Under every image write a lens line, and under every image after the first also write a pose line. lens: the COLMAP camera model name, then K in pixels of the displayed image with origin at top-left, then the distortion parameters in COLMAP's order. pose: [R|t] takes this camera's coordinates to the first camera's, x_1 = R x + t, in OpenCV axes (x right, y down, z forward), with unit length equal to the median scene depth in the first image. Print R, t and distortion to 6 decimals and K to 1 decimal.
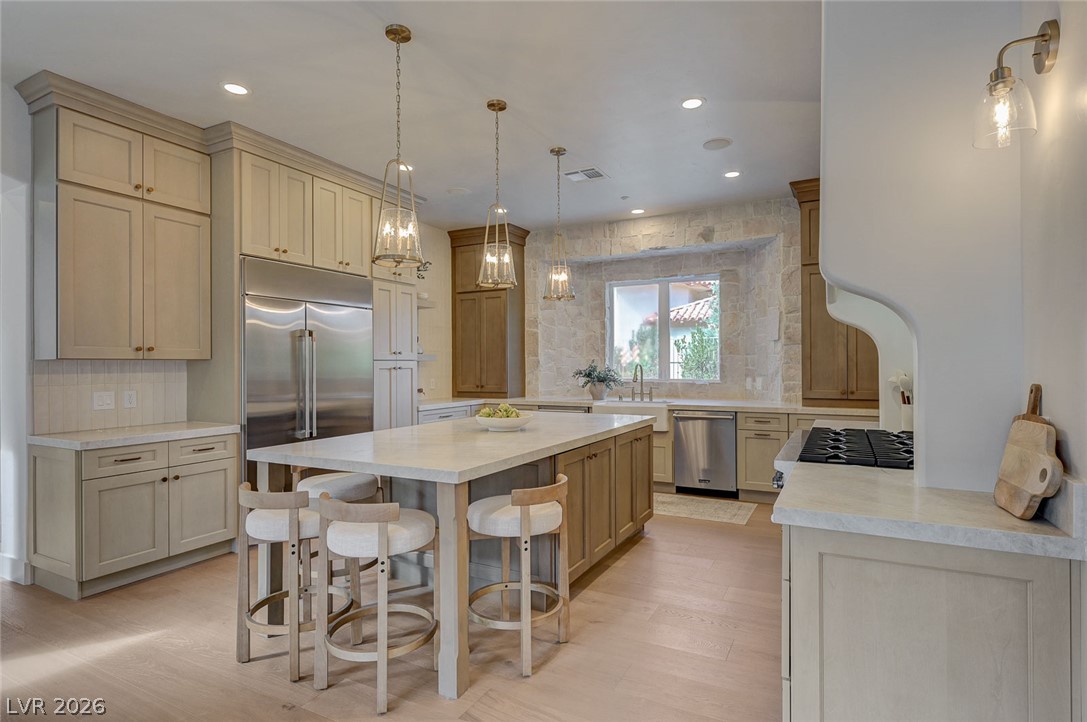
lens RADIAL K [[556.0, 0, 540.3], [0, 556.0, 361.7], [0, 0, 1]] dist [-0.001882, -0.000050]
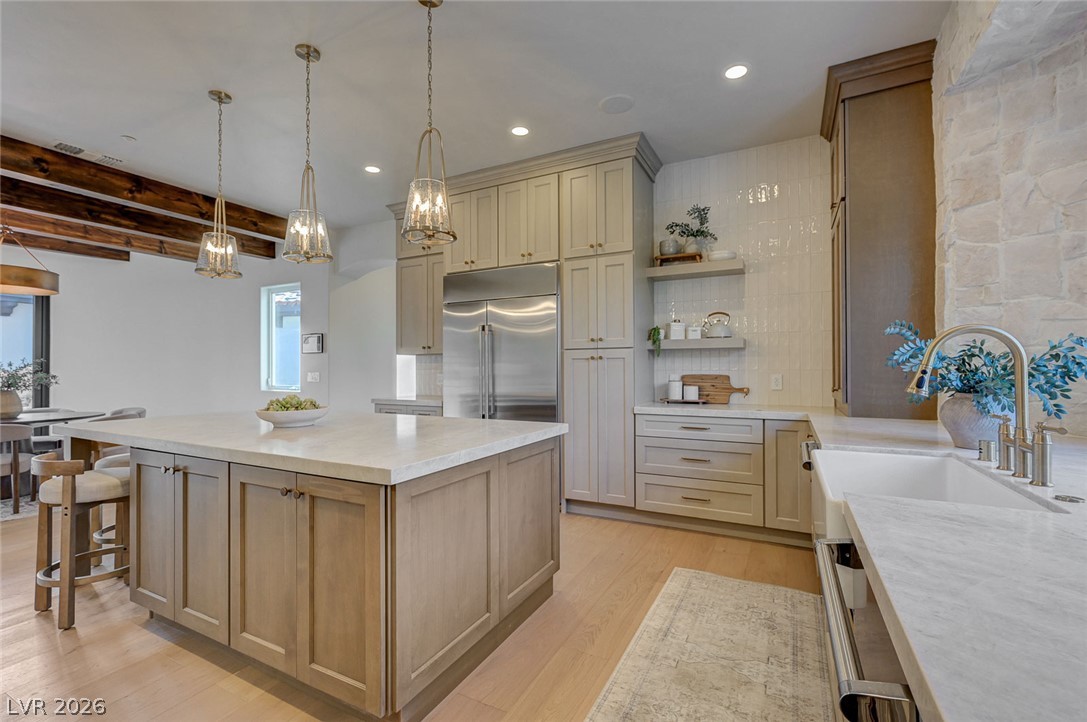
lens RADIAL K [[474.2, 0, 537.8], [0, 474.2, 366.7], [0, 0, 1]] dist [-0.001559, 0.000127]
pose [[0.007541, -0.002784, -0.999968, 0.470502], [0.007840, 0.999966, -0.002725, 0.026626], [0.999941, -0.007819, 0.007563, 0.932180]]
